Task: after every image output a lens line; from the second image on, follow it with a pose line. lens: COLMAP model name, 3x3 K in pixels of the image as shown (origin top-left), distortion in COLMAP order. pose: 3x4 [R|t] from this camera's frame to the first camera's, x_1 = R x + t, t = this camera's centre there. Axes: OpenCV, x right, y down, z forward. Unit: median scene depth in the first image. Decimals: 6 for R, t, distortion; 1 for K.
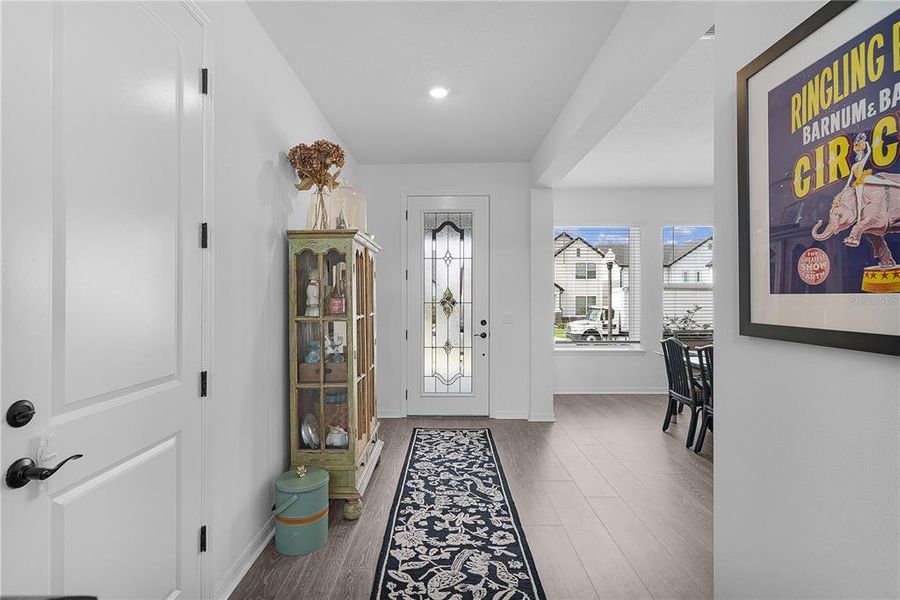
lens RADIAL K [[431.9, 0, 448.2], [0, 431.9, 295.9], [0, 0, 1]] dist [0.003059, 0.000078]
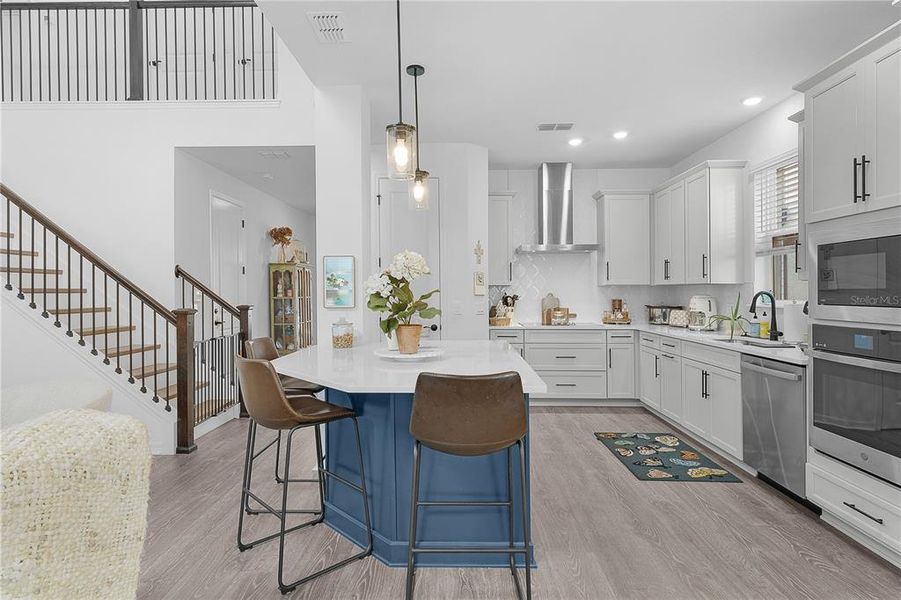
lens RADIAL K [[487.6, 0, 445.6], [0, 487.6, 290.8], [0, 0, 1]] dist [0.012202, -0.002770]
pose [[0.999622, -0.006530, -0.026717, 0.734805], [0.006782, 0.999933, 0.009378, -0.008523], [0.026654, -0.009555, 0.999599, -1.834937]]
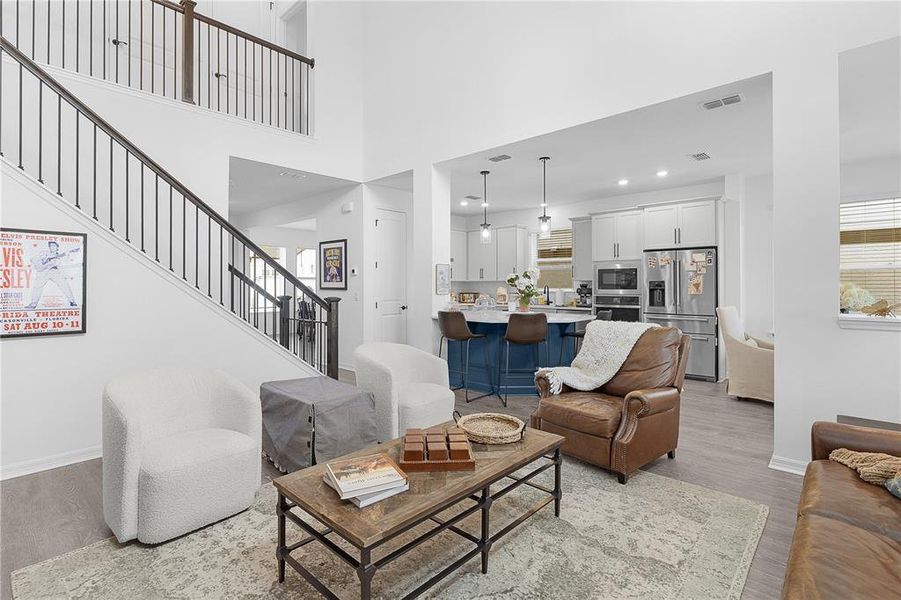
lens RADIAL K [[432.4, 0, 444.7], [0, 432.4, 283.1], [0, 0, 1]] dist [0.003059, 0.000078]
pose [[0.689517, -0.002936, 0.724263, -1.089215], [-0.003390, 0.999968, 0.007280, -0.018786], [-0.724261, -0.007475, 0.689485, -1.940838]]
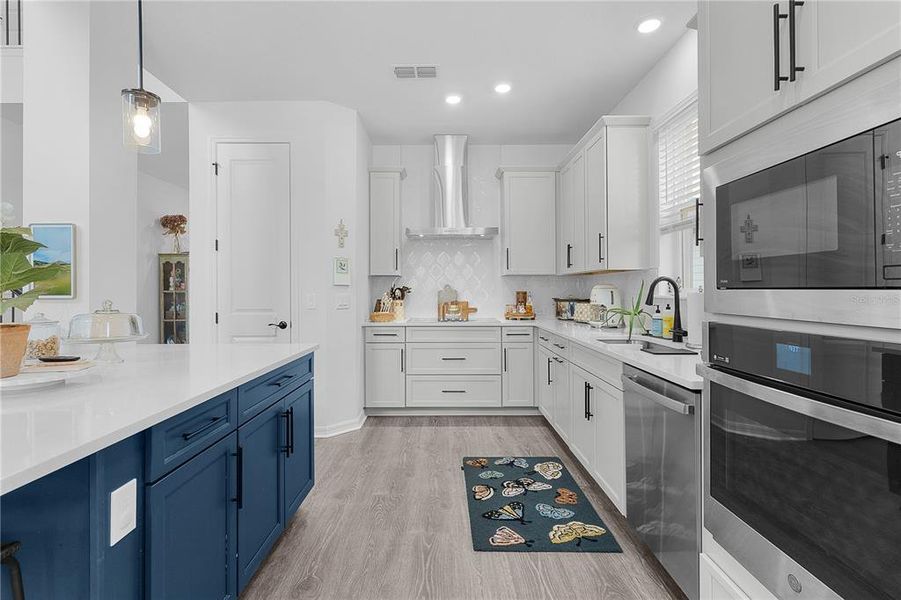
lens RADIAL K [[432.4, 0, 444.2], [0, 432.4, 288.2], [0, 0, 1]] dist [0.003059, 0.000078]
pose [[0.999969, -0.007863, 0.000973, 1.149288], [0.007854, 0.999932, 0.008595, 0.026658], [-0.001041, -0.008587, 0.999963, -1.320605]]
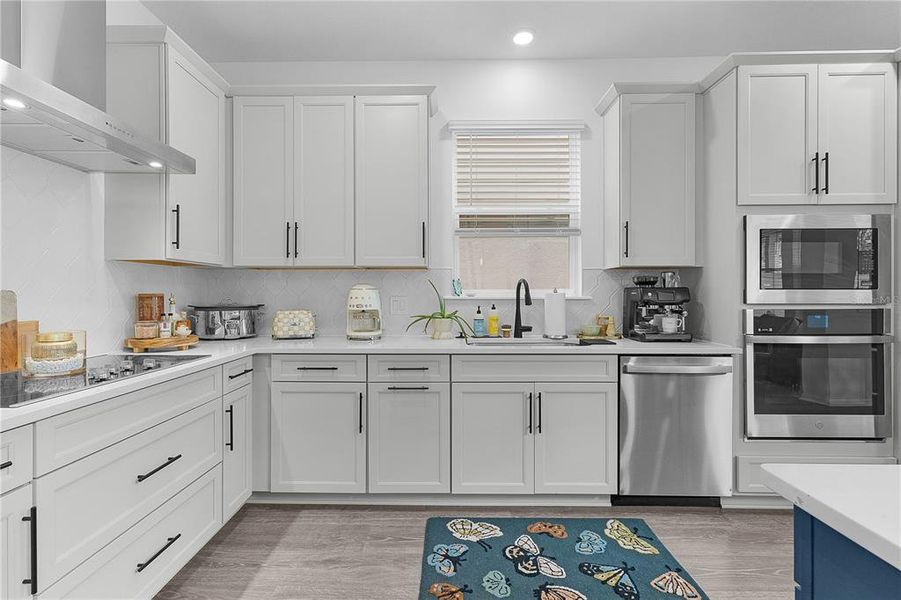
lens RADIAL K [[432.4, 0, 444.0], [0, 432.4, 292.2], [0, 0, 1]] dist [0.003059, 0.000078]
pose [[0.016980, -0.007923, 0.999824, 0.589713], [-0.009320, 0.999924, 0.008082, 0.039771], [-0.999812, -0.009455, 0.016905, -0.177495]]
